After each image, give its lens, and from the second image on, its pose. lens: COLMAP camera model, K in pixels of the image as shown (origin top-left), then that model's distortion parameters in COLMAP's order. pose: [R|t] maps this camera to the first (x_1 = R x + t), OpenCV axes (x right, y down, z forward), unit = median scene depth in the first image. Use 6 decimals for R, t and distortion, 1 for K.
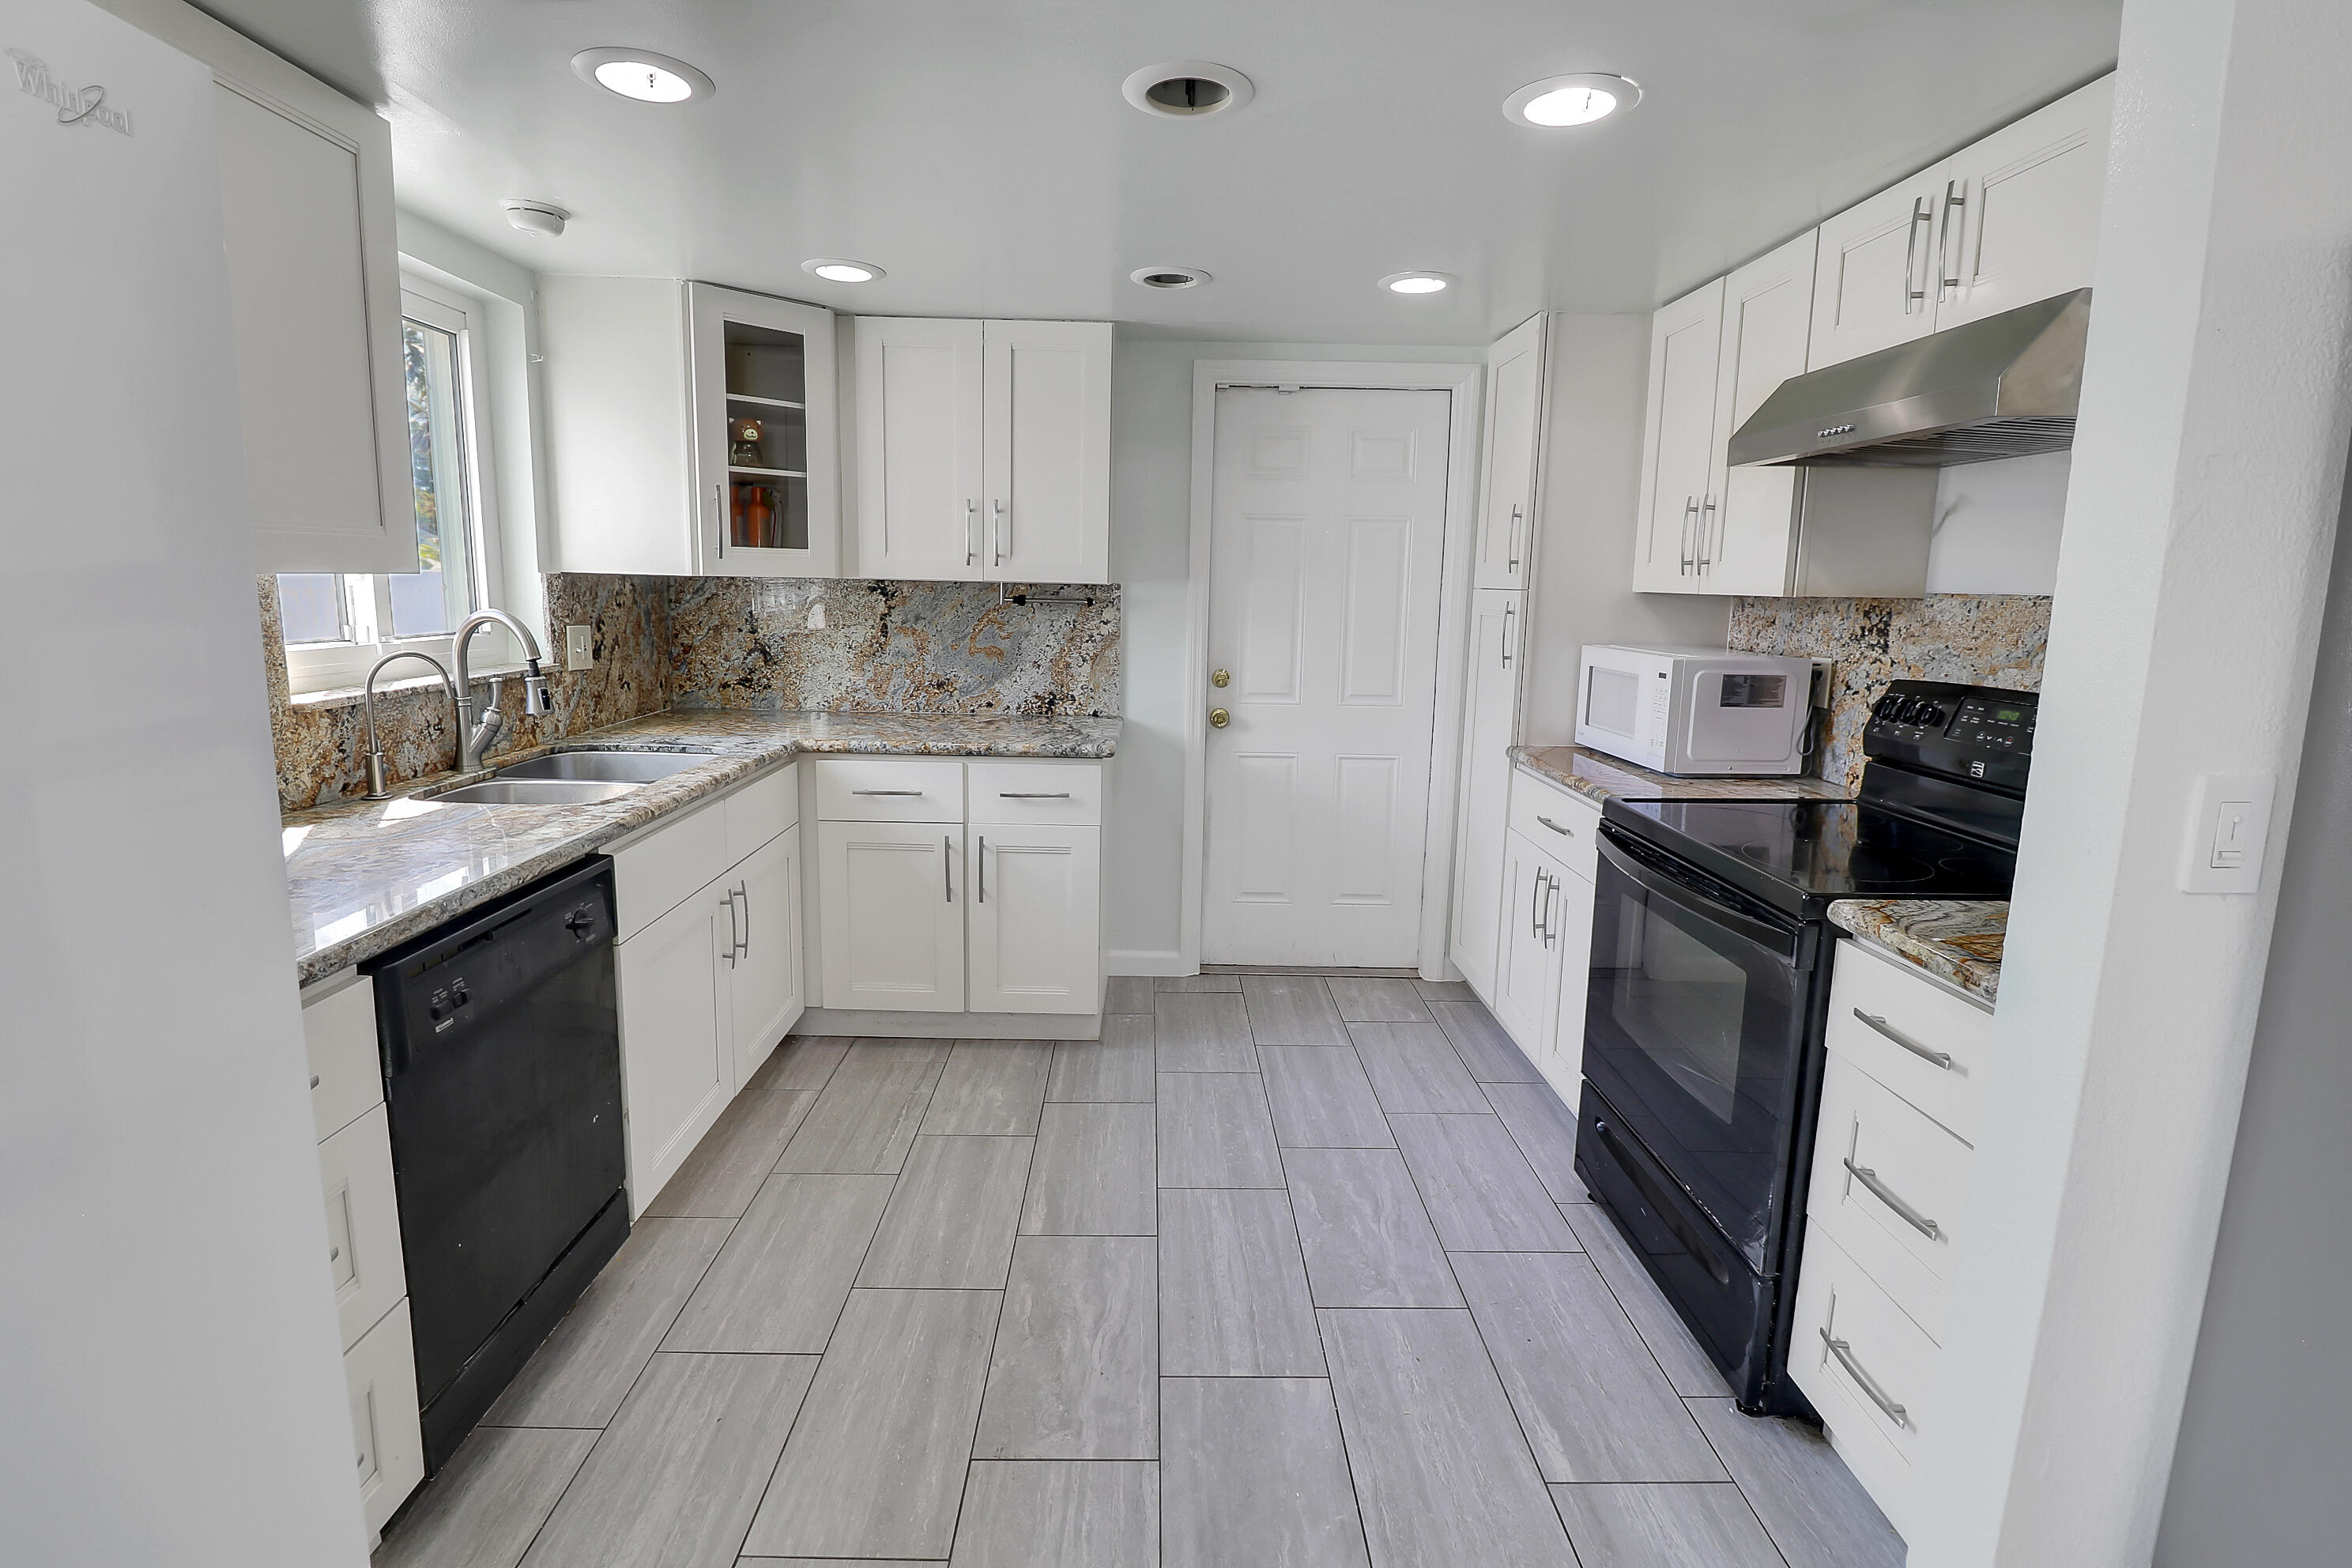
lens RADIAL K [[1091.1, 0, 1167.5], [0, 1091.1, 753.9], [0, 0, 1]] dist [0.002106, -0.013968]
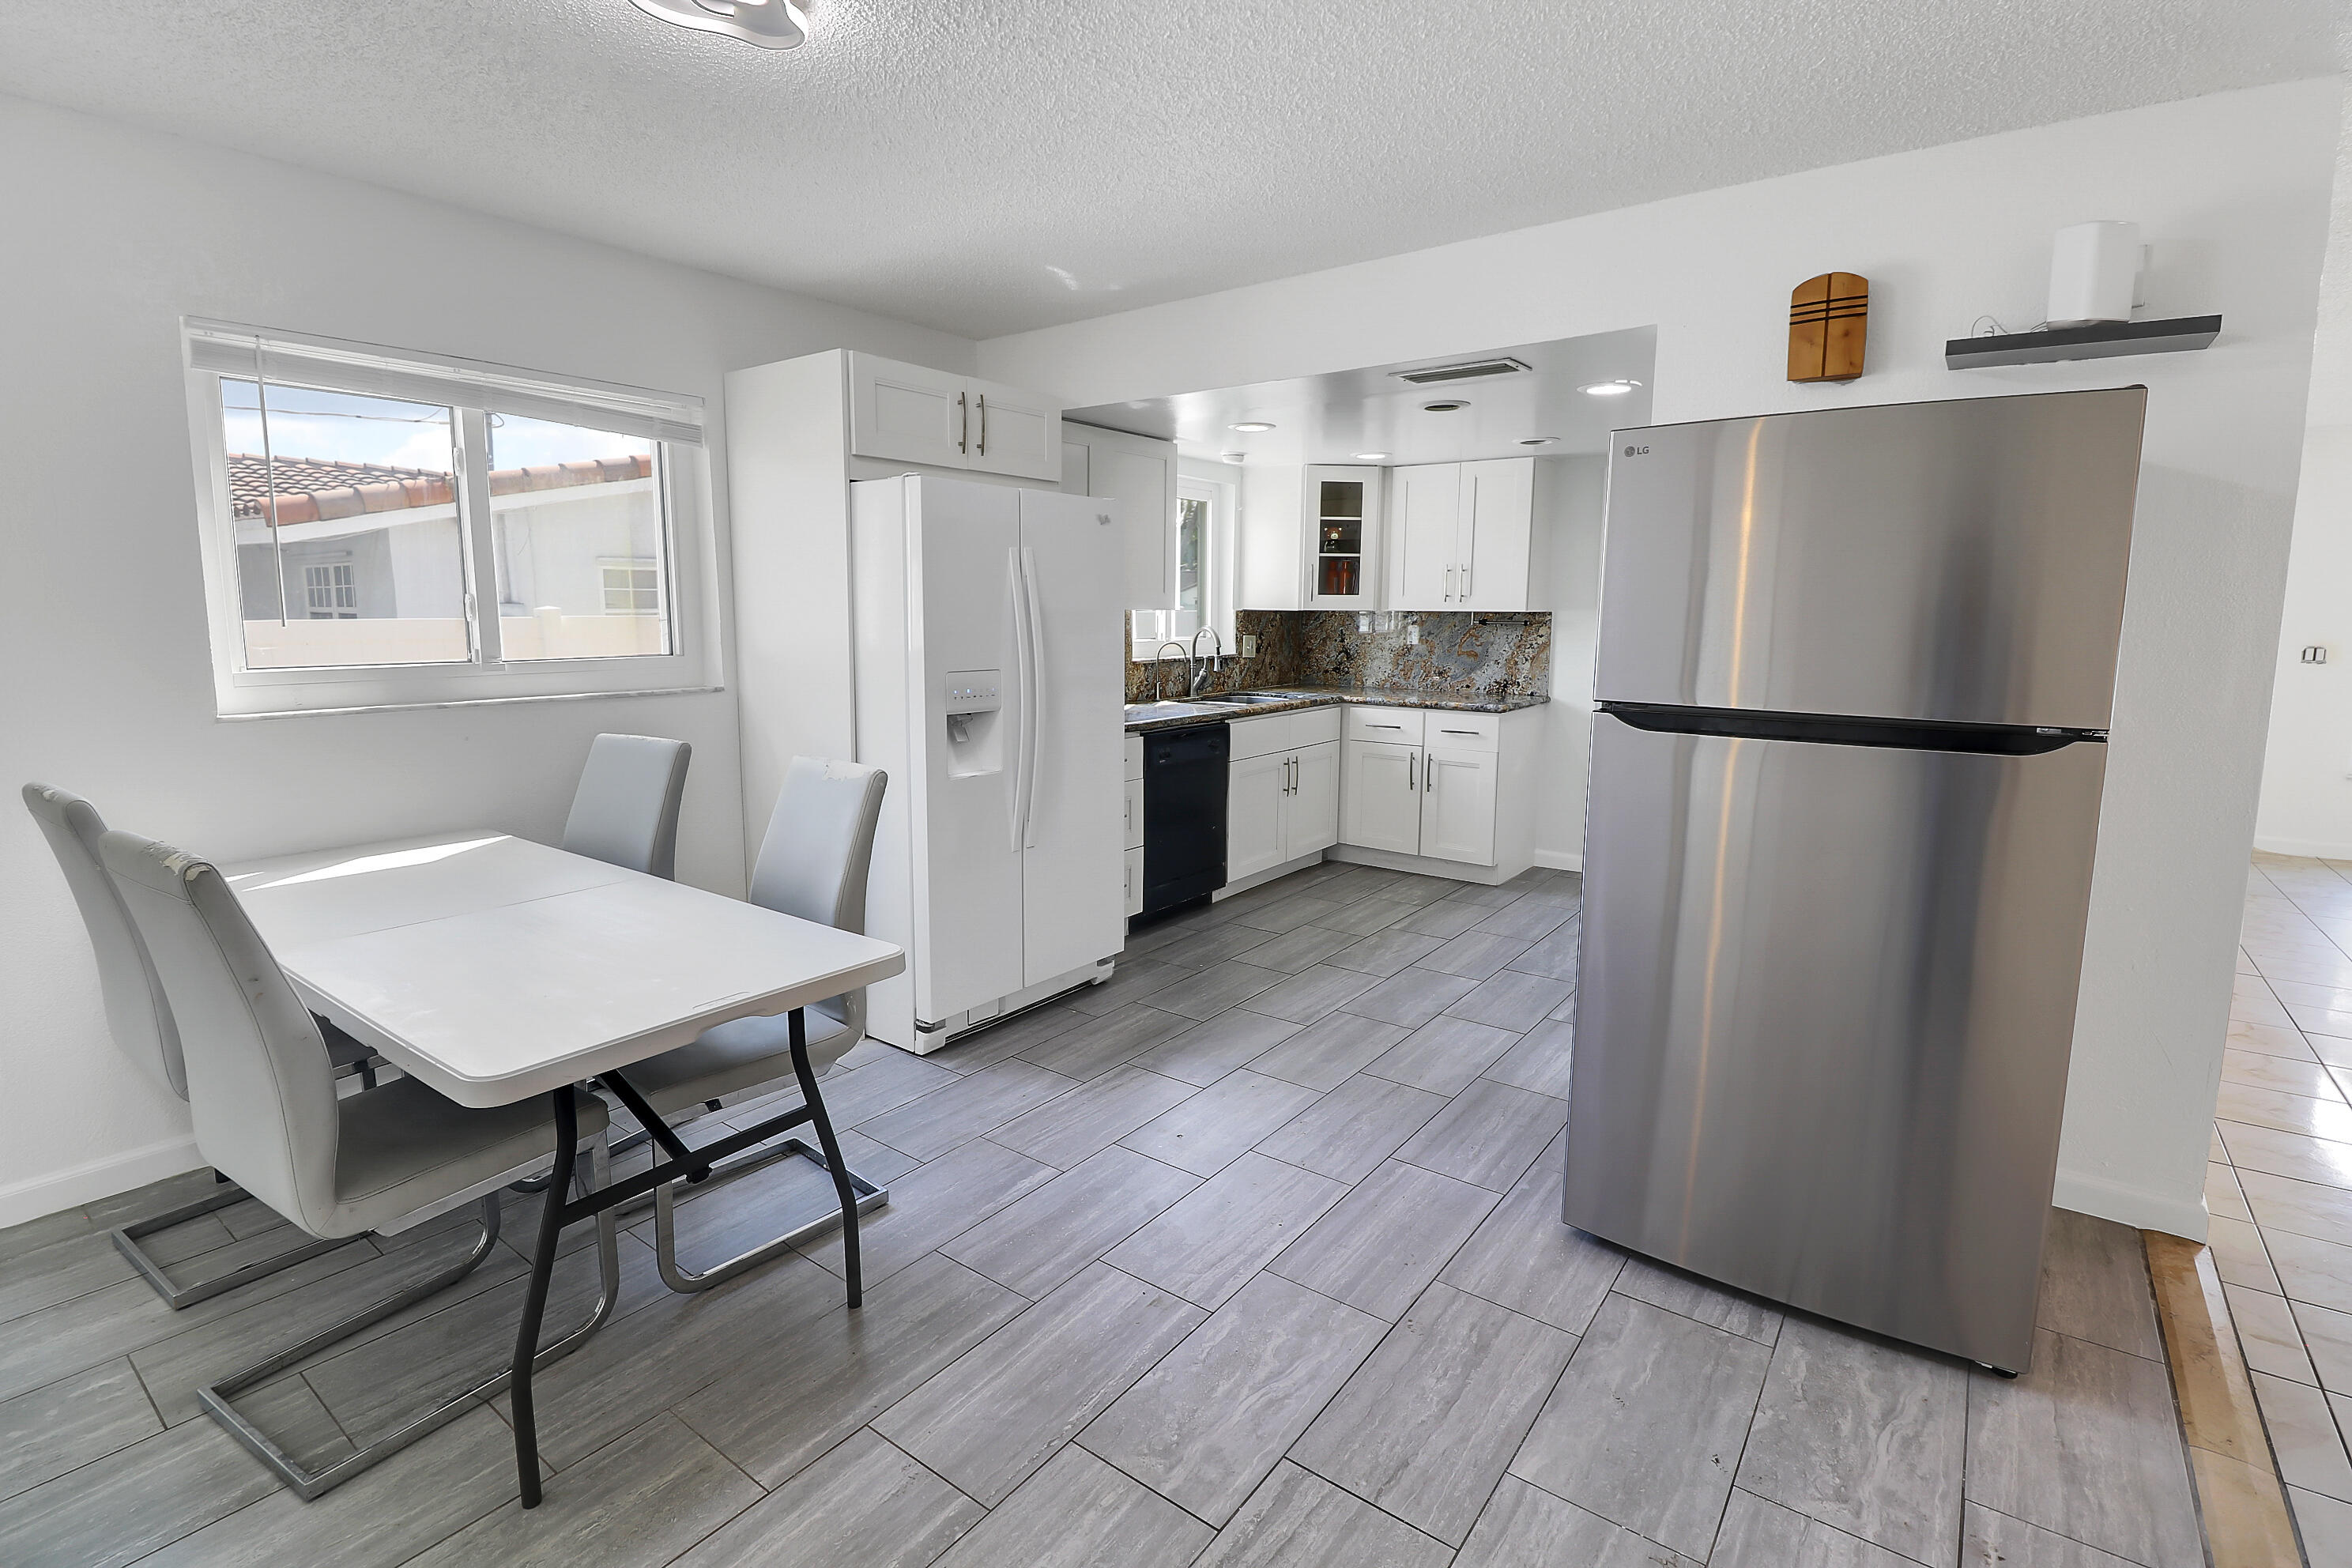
lens RADIAL K [[1091.1, 0, 1167.5], [0, 1091.1, 753.9], [0, 0, 1]] dist [0.002106, -0.013968]
pose [[0.791173, 0.065989, -0.608022, 0.623096], [-0.084824, 0.996393, -0.002236, 0.126256], [0.605682, 0.053344, 0.793917, -0.731774]]
